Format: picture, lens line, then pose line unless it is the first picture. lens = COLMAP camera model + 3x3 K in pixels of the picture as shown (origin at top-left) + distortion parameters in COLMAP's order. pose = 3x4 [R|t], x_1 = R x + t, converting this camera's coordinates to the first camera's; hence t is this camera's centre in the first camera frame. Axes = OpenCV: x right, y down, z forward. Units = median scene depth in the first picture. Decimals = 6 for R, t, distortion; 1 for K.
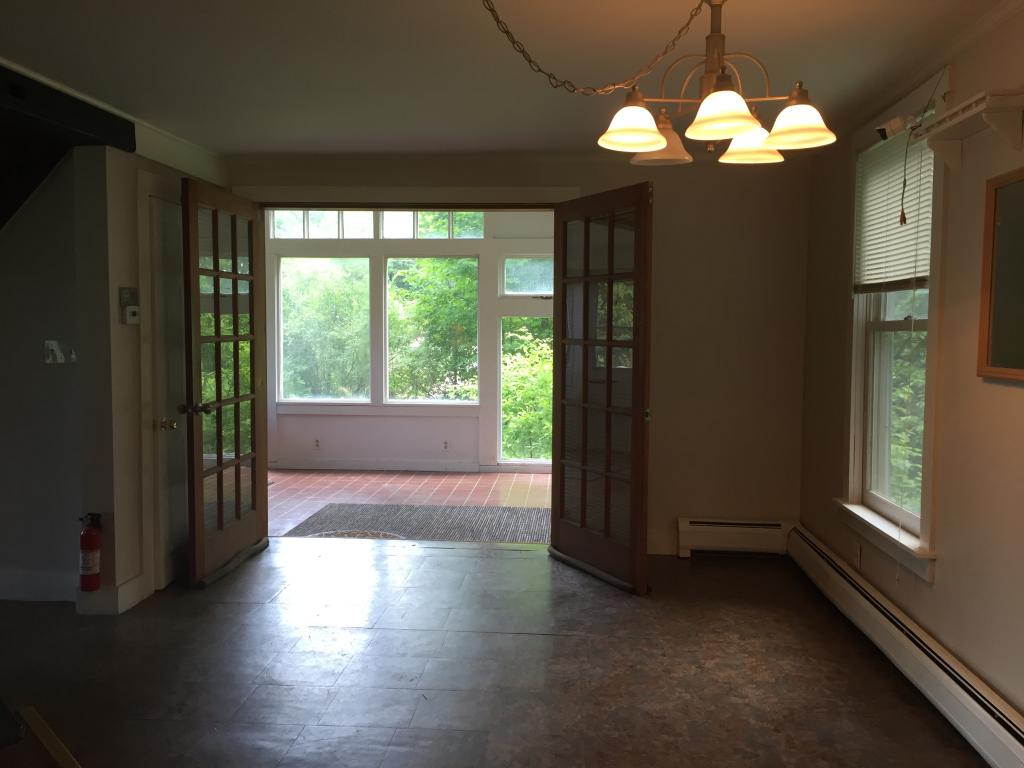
lens RADIAL K [[873.3, 0, 519.1], [0, 873.3, 386.4], [0, 0, 1]] dist [0.068728, -0.087131]
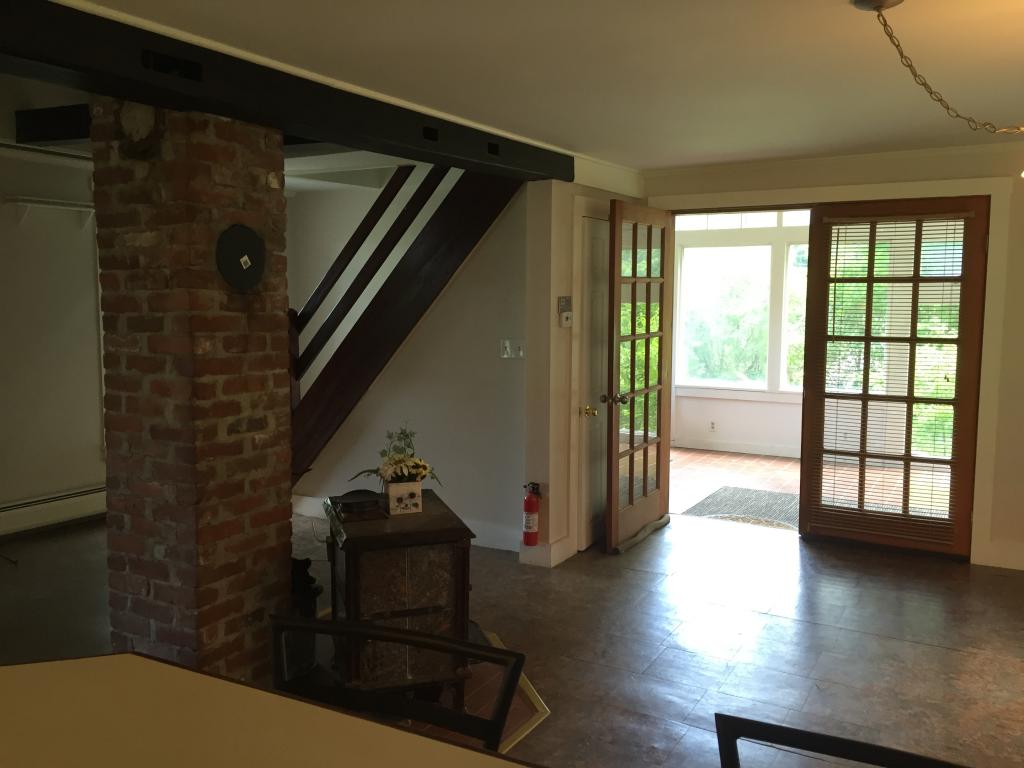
lens RADIAL K [[873.3, 0, 506.9], [0, 873.3, 381.4], [0, 0, 1]] dist [0.068728, -0.087131]
pose [[0.898914, 0.037276, -0.436536, 0.007219], [-0.025165, 0.999122, 0.033497, -0.037921], [0.437401, -0.019125, 0.899063, -0.106959]]
